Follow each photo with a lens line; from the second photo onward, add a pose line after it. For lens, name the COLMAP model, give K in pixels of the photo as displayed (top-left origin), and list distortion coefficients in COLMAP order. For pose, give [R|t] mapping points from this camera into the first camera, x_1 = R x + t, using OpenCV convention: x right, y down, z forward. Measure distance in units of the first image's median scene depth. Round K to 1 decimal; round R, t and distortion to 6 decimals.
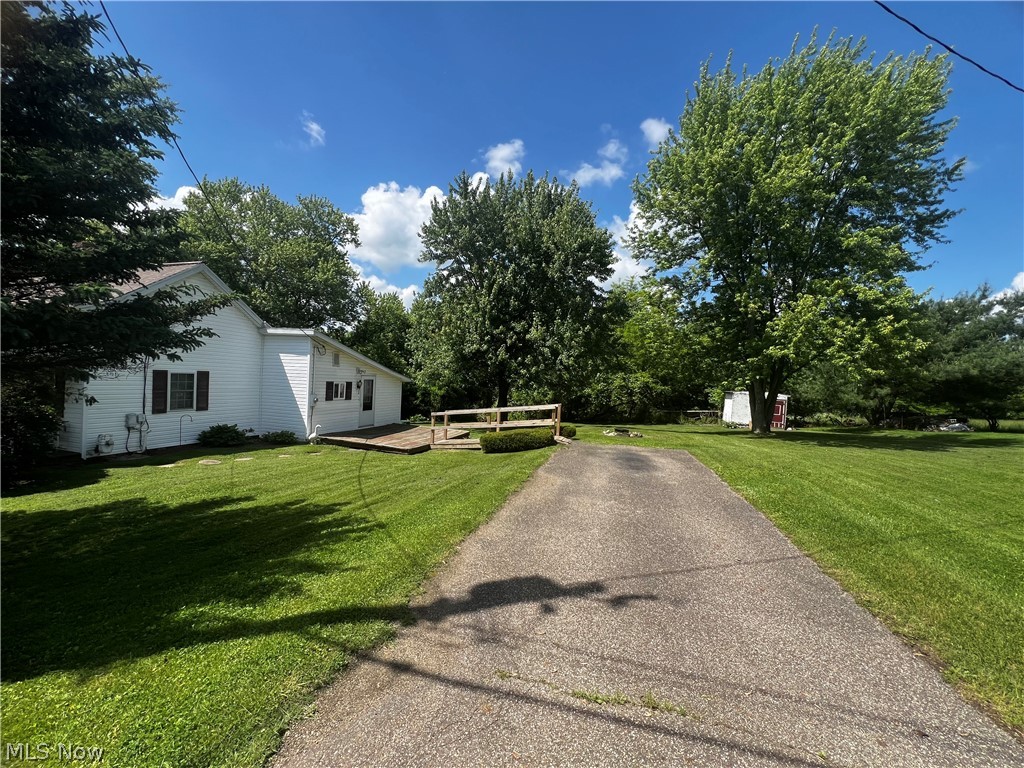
lens RADIAL K [[412.3, 0, 509.8], [0, 412.3, 383.9], [0, 0, 1]] dist [-0.003528, -0.000243]
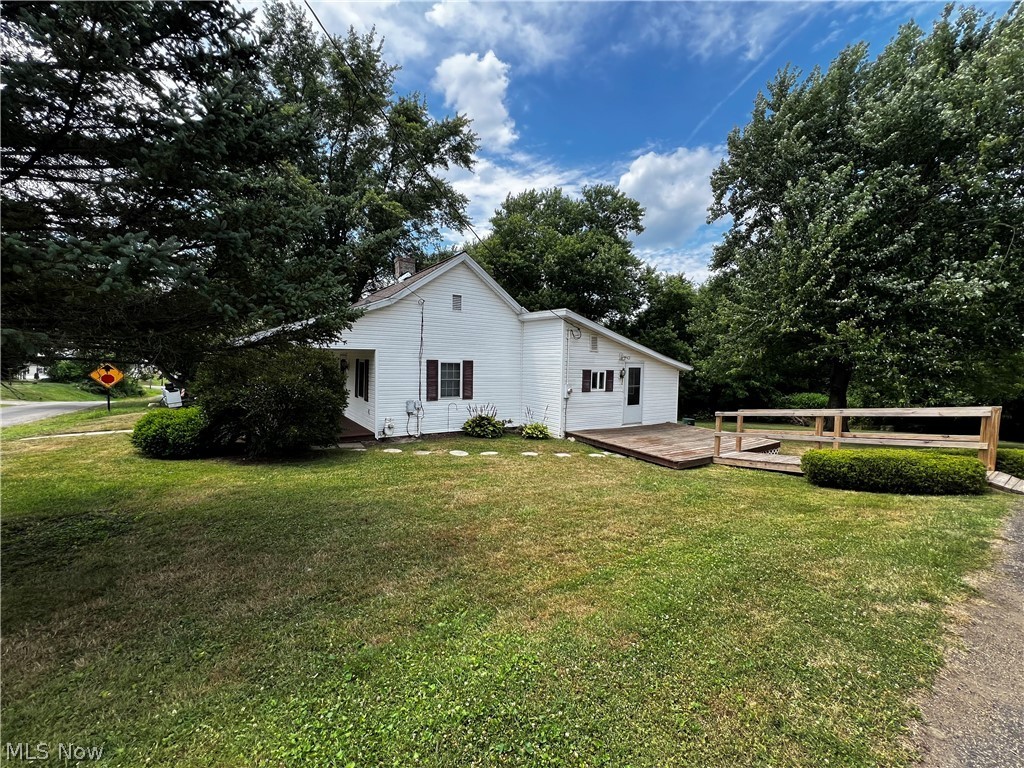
lens RADIAL K [[412.3, 0, 512.7], [0, 412.3, 381.7], [0, 0, 1]] dist [-0.003528, -0.000243]
pose [[0.779656, 0.001486, -0.626206, -0.020252], [0.002761, 0.999979, 0.005811, 0.013316], [0.626202, -0.006259, 0.779636, 0.231100]]
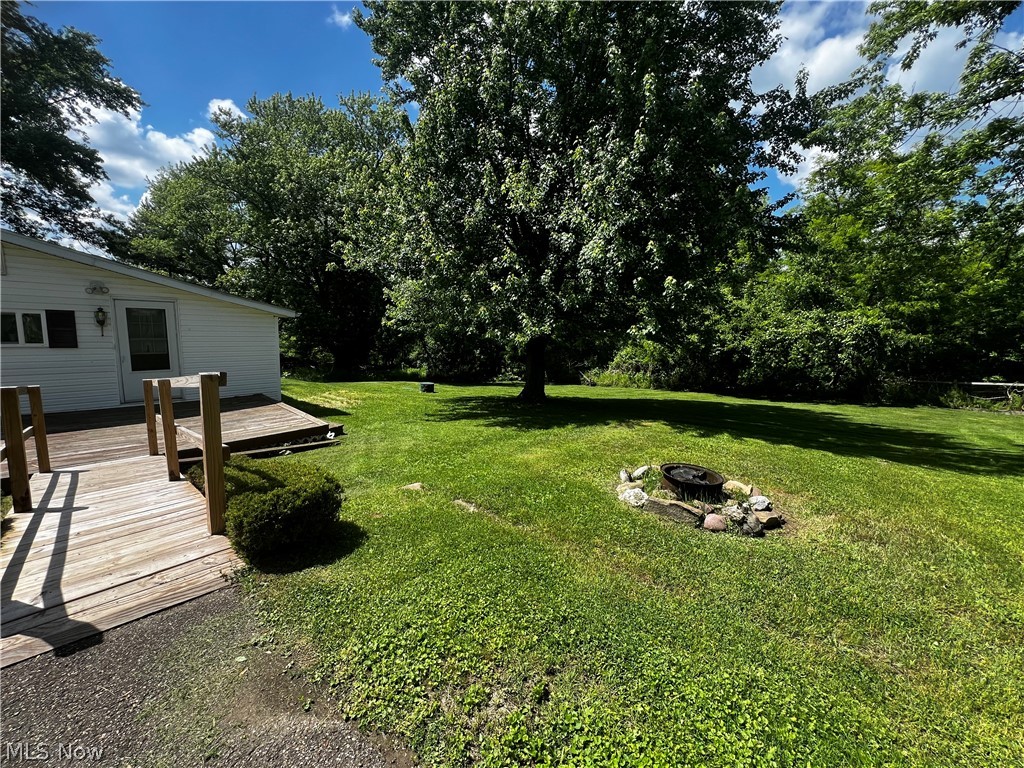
lens RADIAL K [[412.3, 0, 507.7], [0, 412.3, 384.3], [0, 0, 1]] dist [-0.003528, -0.000243]
pose [[0.914097, 0.043627, -0.403142, 0.296149], [0.000847, 0.993988, 0.109488, 0.029793], [0.405495, -0.100424, 0.908564, 0.806946]]
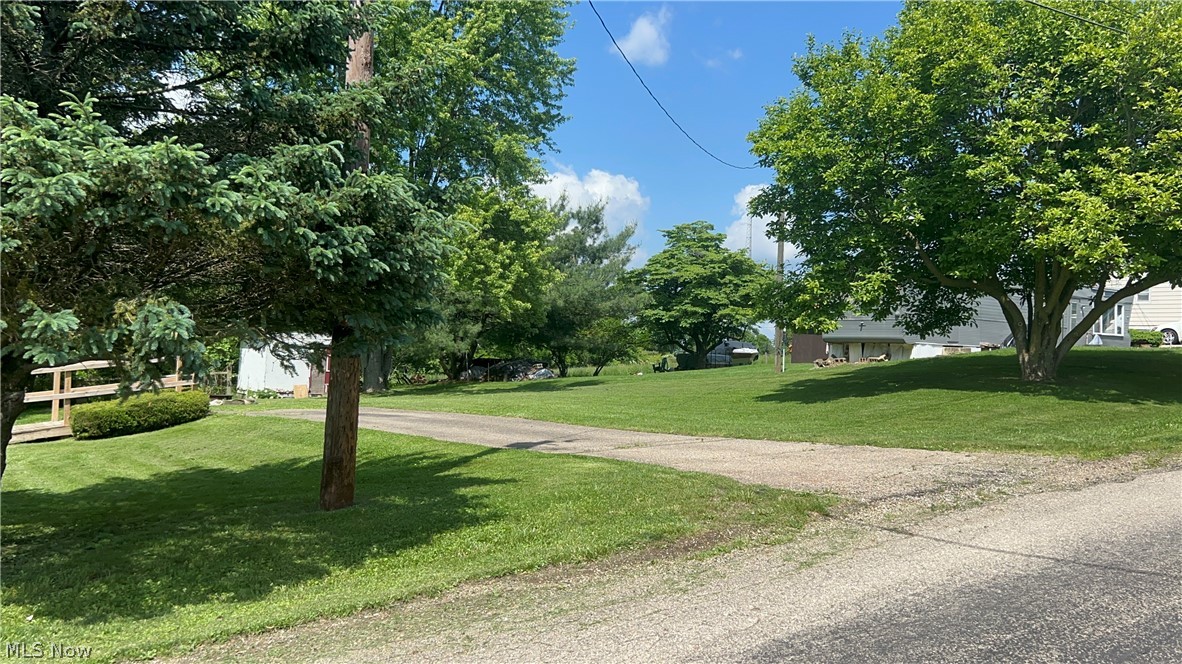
lens RADIAL K [[1145.1, 0, 591.8], [0, 1145.1, 332.4], [0, 0, 1]] dist [0.010011, 0.000000]
pose [[0.571887, -0.012195, 0.820242, -0.804634], [0.003189, 0.999915, 0.012643, -0.000445], [-0.820326, -0.004614, 0.571877, -0.395607]]
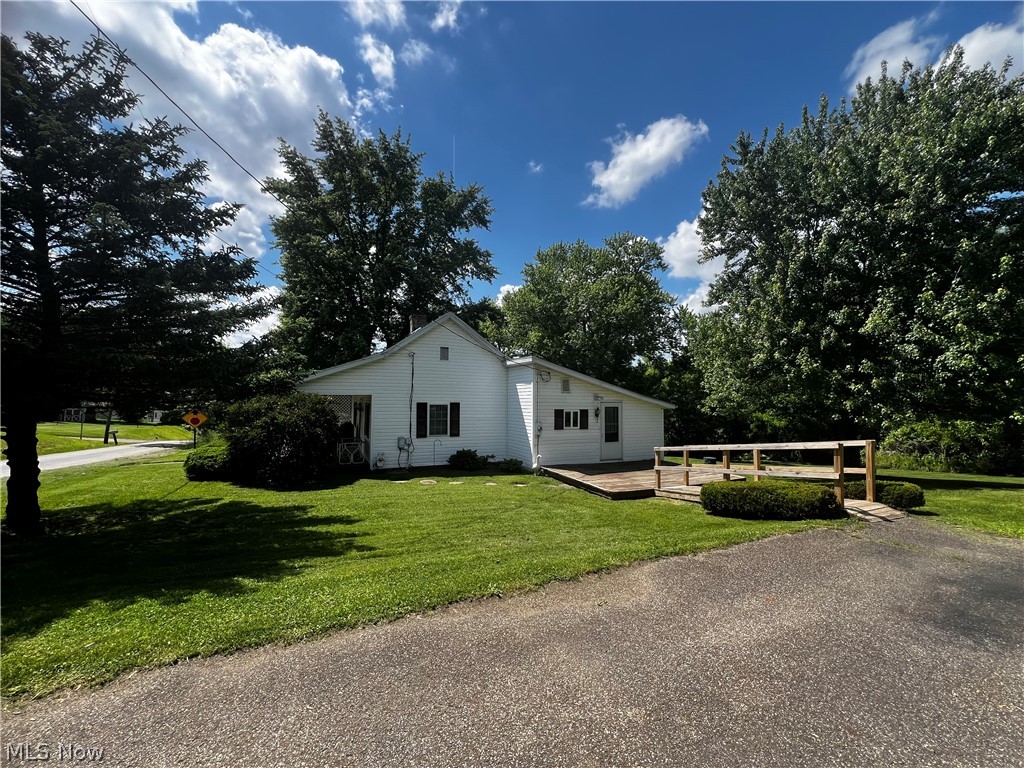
lens RADIAL K [[412.3, 0, 511.0], [0, 412.3, 383.6], [0, 0, 1]] dist [-0.003528, -0.000243]
pose [[0.672278, -0.072394, -0.736750, 0.186048], [0.012308, 0.996163, -0.086653, 0.015506], [0.740196, 0.049187, 0.670589, 0.278205]]
